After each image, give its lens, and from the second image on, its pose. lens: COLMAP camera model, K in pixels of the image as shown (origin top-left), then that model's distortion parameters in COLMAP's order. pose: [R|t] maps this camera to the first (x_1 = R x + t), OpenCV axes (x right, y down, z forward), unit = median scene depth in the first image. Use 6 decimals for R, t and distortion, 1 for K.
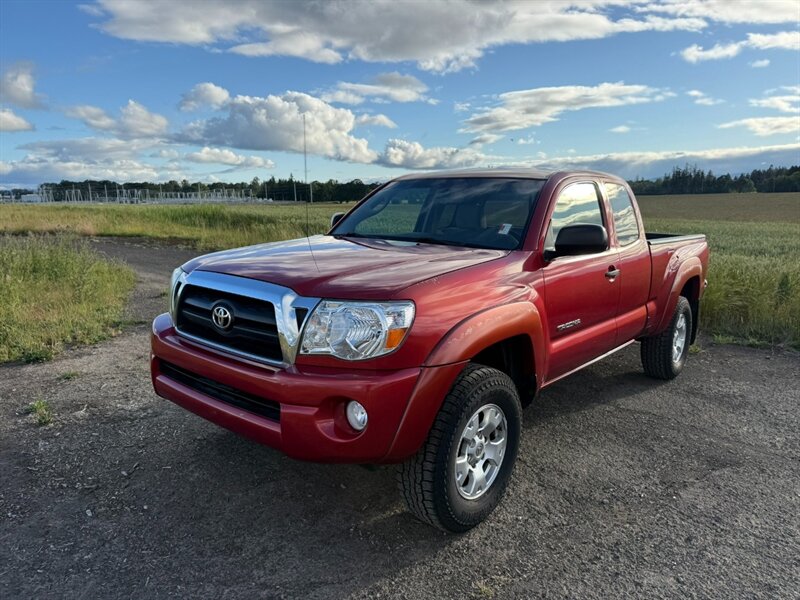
lens RADIAL K [[560.6, 0, 405.7], [0, 560.6, 310.2], [0, 0, 1]] dist [0.093197, -0.158886]
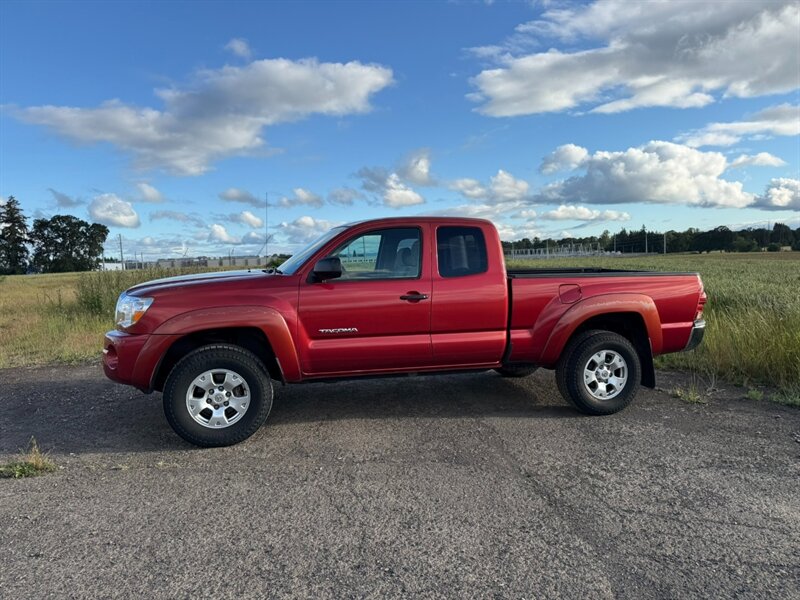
lens RADIAL K [[563.8, 0, 398.6], [0, 563.8, 304.3], [0, 0, 1]] dist [0.027290, -0.046863]
pose [[0.820663, 0.023661, -0.570922, 0.813459], [-0.082917, 0.993498, -0.078014, 0.037993], [0.565364, 0.111362, 0.817289, -0.022048]]
